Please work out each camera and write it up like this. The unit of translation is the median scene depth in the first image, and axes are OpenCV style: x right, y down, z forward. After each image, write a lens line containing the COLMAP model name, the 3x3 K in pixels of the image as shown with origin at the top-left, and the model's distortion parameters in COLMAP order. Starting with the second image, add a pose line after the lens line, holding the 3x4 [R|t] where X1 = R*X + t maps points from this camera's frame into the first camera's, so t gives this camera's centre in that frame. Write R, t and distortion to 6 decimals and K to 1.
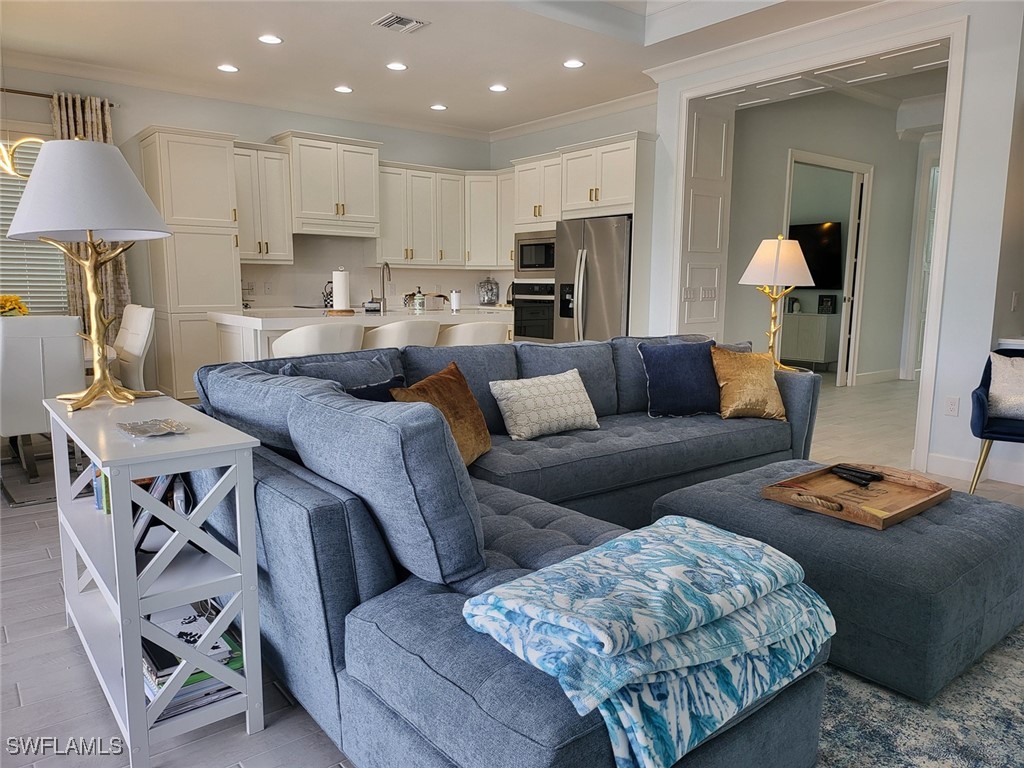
lens RADIAL K [[710.4, 0, 526.5], [0, 710.4, 397.7], [0, 0, 1]] dist [0.000543, -0.005341]
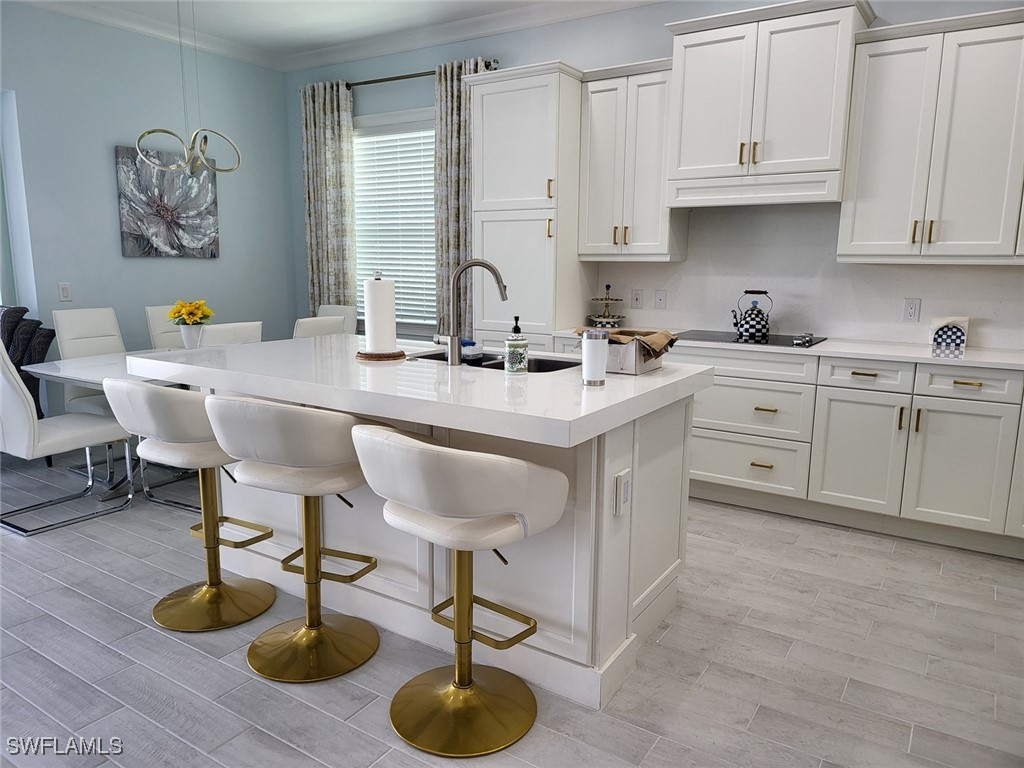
lens RADIAL K [[720.2, 0, 516.8], [0, 720.2, 387.2], [0, 0, 1]] dist [0.080204, -0.080252]
pose [[0.304656, 0.160224, -0.938889, 0.226079], [-0.158535, 0.980529, 0.115888, -0.137217], [0.939176, 0.113540, 0.324125, 0.712250]]
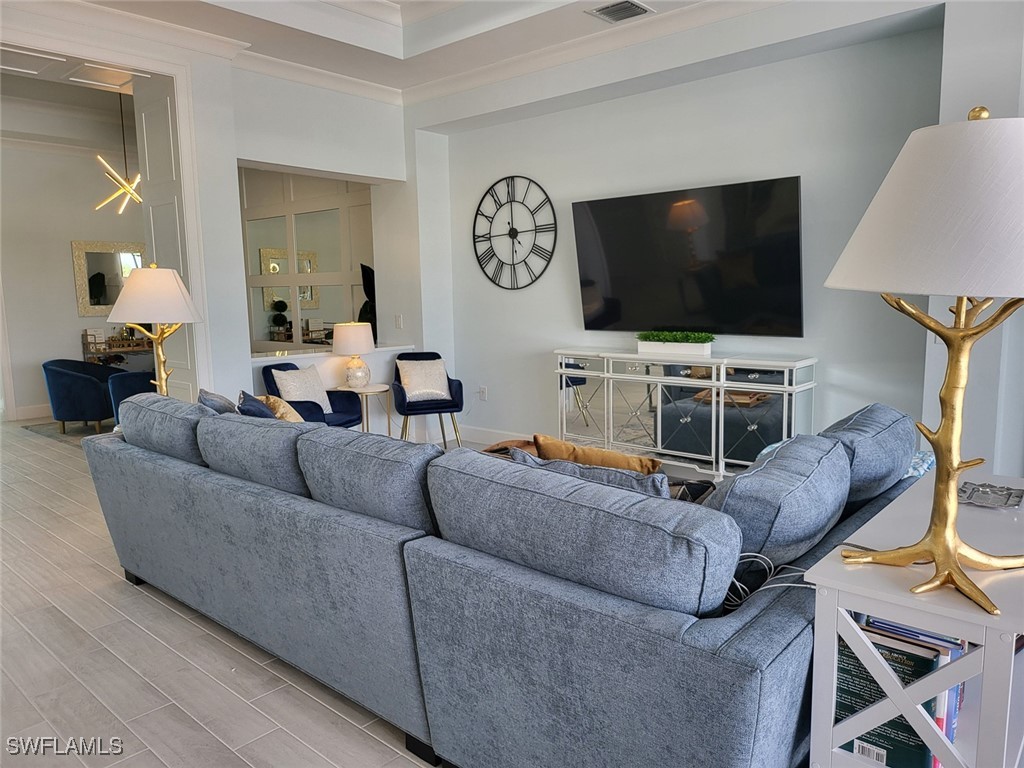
lens RADIAL K [[720.2, 0, 516.8], [0, 720.2, 387.2], [0, 0, 1]] dist [0.080204, -0.080252]
pose [[-0.157181, -0.140736, 0.977490, -0.365757], [0.171746, 0.970816, 0.167392, -0.100314], [-0.972521, 0.194191, -0.128422, 0.456837]]
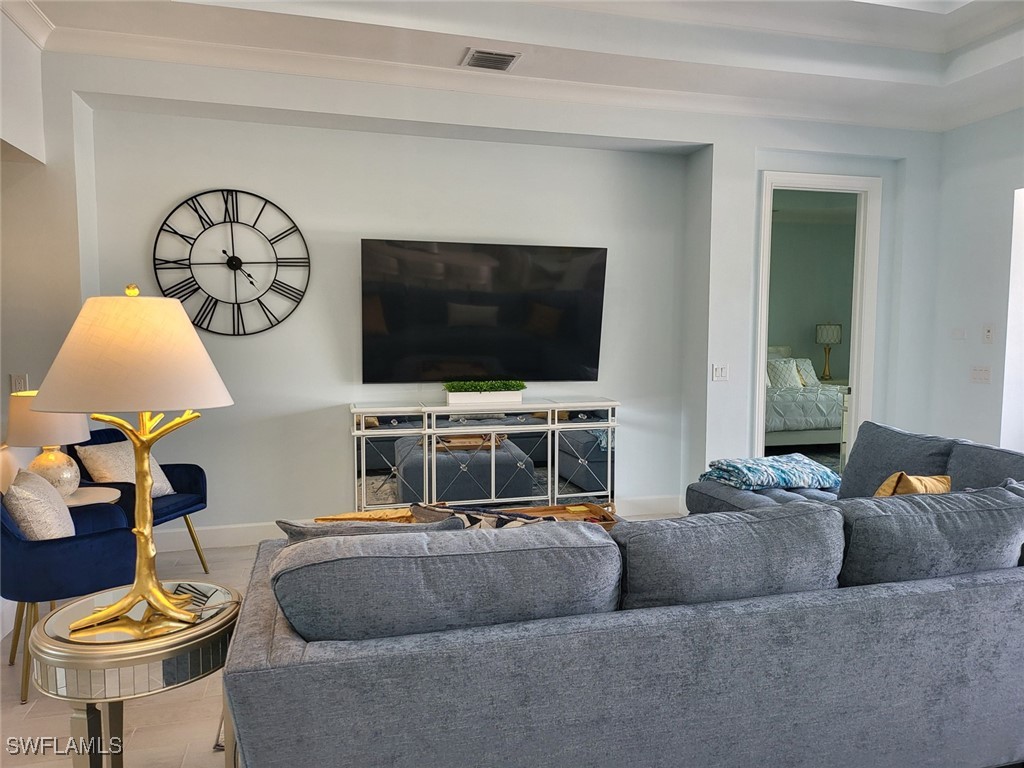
lens RADIAL K [[709.9, 0, 512.0], [0, 709.9, 384.0], [0, 0, 1]] dist [0.043125, -0.000546]
pose [[-0.915008, -0.041932, 0.401252, 0.002584], [0.051656, 0.974221, 0.219604, -0.157645], [-0.400116, 0.221666, -0.889253, 0.817439]]
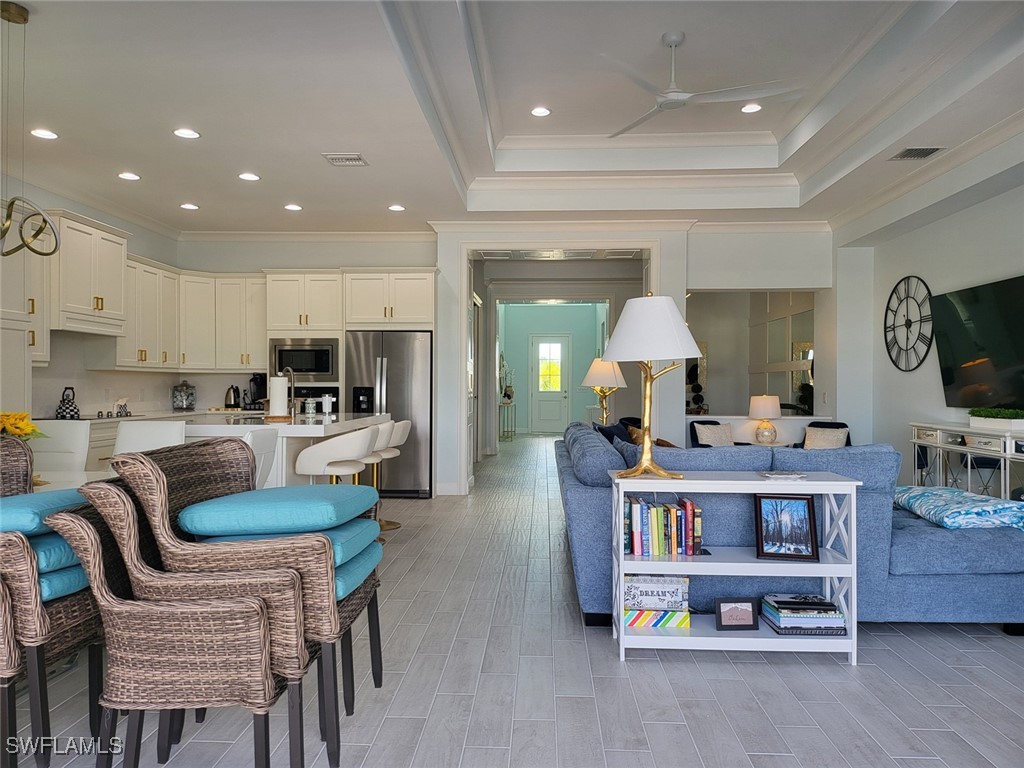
lens RADIAL K [[720.2, 0, 516.8], [0, 720.2, 387.2], [0, 0, 1]] dist [0.080204, -0.080252]
pose [[0.661444, -0.011414, 0.749907, -0.616073], [0.124809, 0.987617, -0.095055, -0.019748], [-0.739536, 0.156469, 0.654678, 0.067298]]
